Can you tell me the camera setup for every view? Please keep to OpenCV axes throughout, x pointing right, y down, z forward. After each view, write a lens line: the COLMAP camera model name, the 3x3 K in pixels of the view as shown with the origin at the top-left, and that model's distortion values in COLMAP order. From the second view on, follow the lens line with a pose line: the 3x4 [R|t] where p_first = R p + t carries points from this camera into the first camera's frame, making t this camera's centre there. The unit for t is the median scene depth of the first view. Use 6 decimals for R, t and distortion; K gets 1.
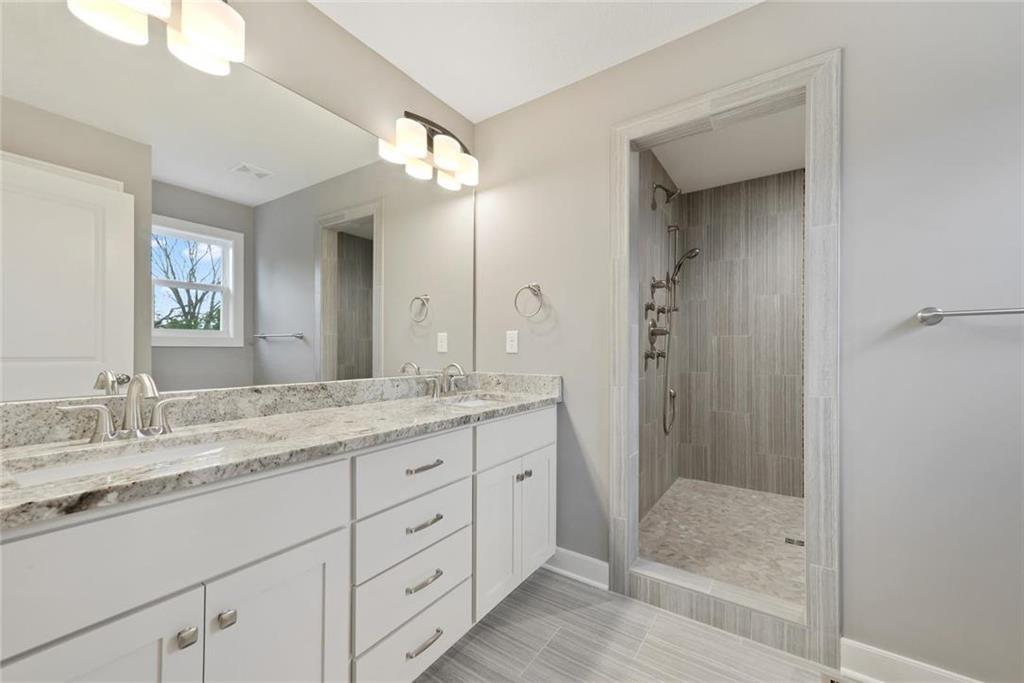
lens RADIAL K [[401.6, 0, 509.0], [0, 401.6, 350.7], [0, 0, 1]] dist [0.000952, 0.000032]
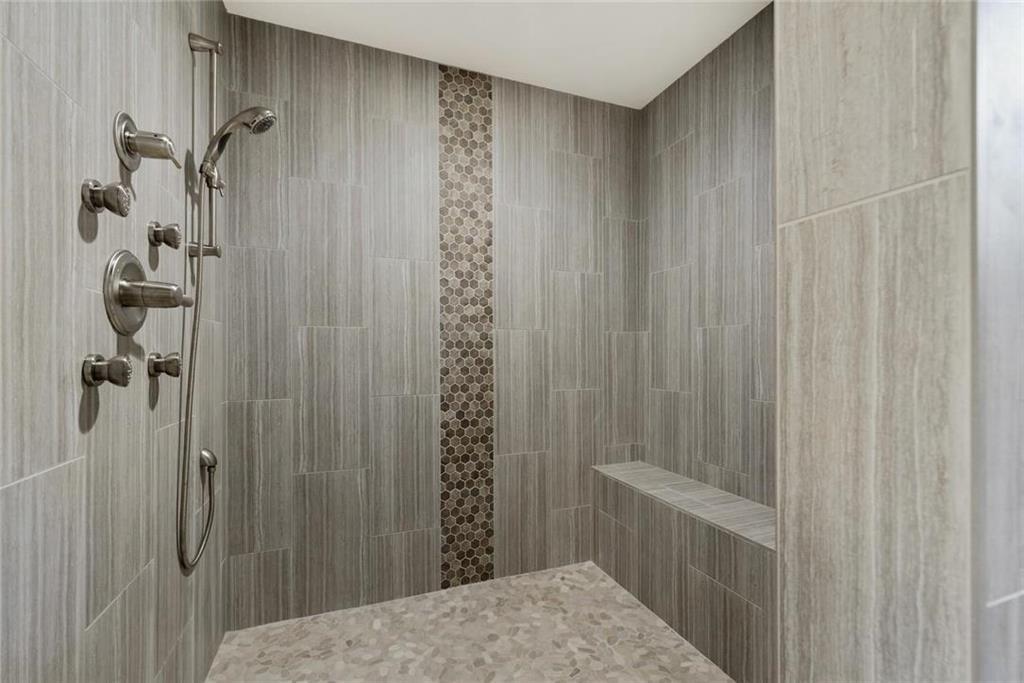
lens RADIAL K [[467.1, 0, 520.0], [0, 467.1, 361.6], [0, 0, 1]] dist [0.013097, -0.000953]
pose [[0.575401, -0.011247, 0.817794, 0.199093], [-0.001927, 0.999884, 0.015107, -0.001360], [-0.817869, -0.010268, 0.575313, 0.463236]]
